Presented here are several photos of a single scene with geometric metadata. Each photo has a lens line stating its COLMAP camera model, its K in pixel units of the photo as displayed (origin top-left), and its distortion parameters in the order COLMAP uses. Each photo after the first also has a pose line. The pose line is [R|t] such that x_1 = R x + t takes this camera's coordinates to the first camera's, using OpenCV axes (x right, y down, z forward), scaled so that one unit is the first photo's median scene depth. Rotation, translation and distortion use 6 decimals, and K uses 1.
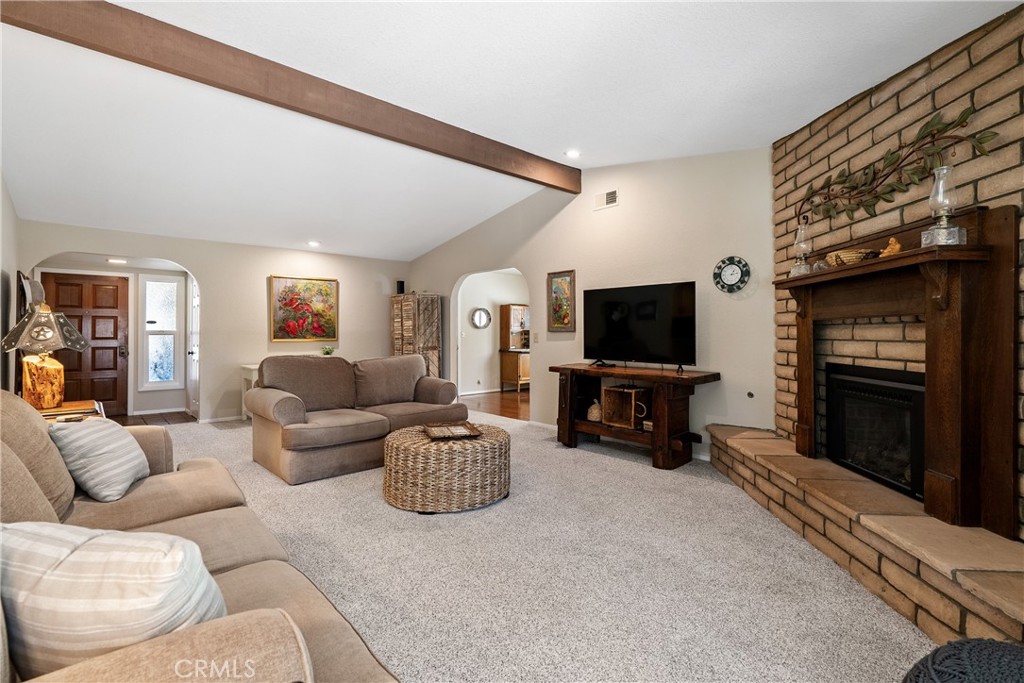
lens RADIAL K [[469.6, 0, 508.6], [0, 469.6, 326.9], [0, 0, 1]] dist [-0.000314, -0.000488]
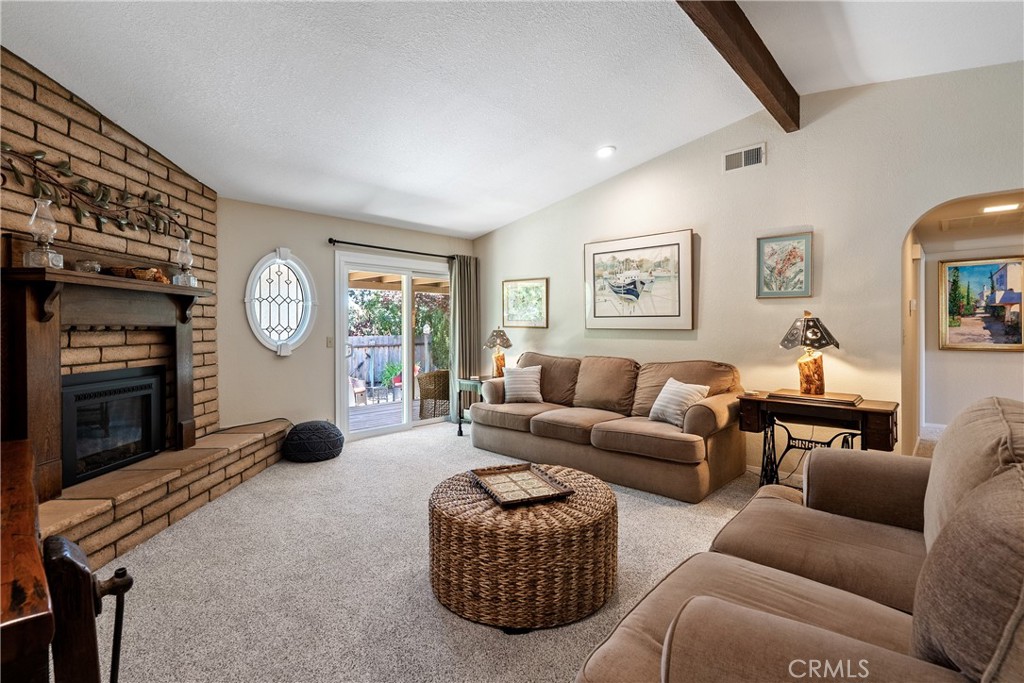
lens RADIAL K [[469.6, 0, 507.9], [0, 469.6, 327.1], [0, 0, 1]] dist [-0.000314, -0.000488]
pose [[-0.996661, 0.005924, -0.081442, -0.034010], [0.007256, 0.999845, -0.016067, 0.003857], [0.081334, -0.016604, -0.996549, 1.017839]]
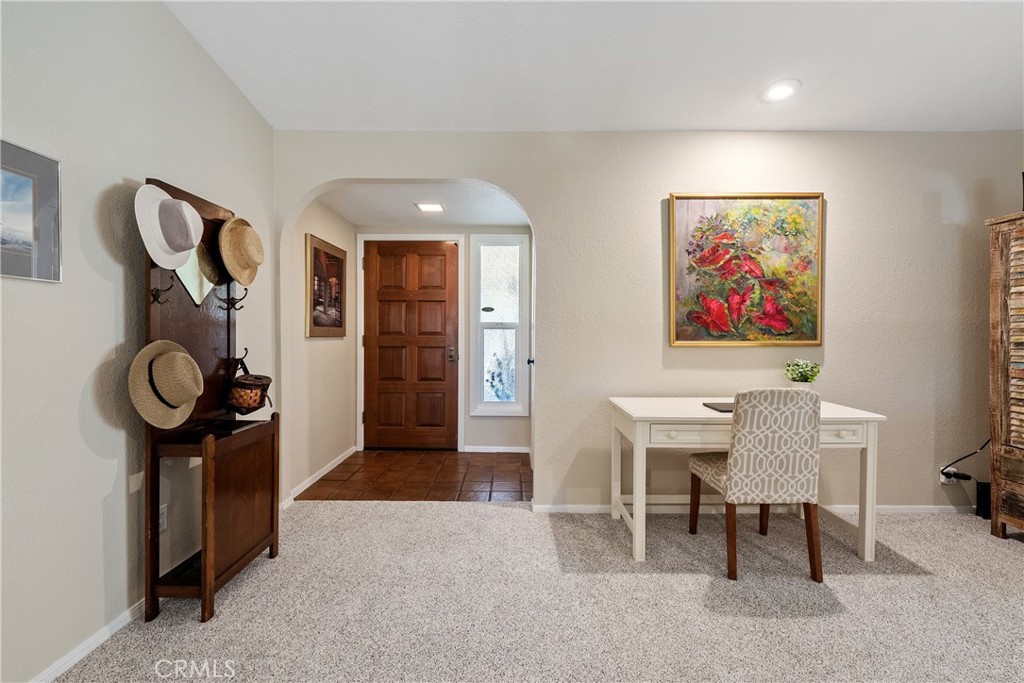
lens RADIAL K [[469.6, 0, 513.8], [0, 469.6, 336.3], [0, 0, 1]] dist [-0.000314, -0.000488]
pose [[0.749772, 0.015824, -0.661507, -0.393944], [0.005200, 0.999542, 0.029804, 0.010241], [0.661675, -0.025786, 0.749347, 0.694533]]
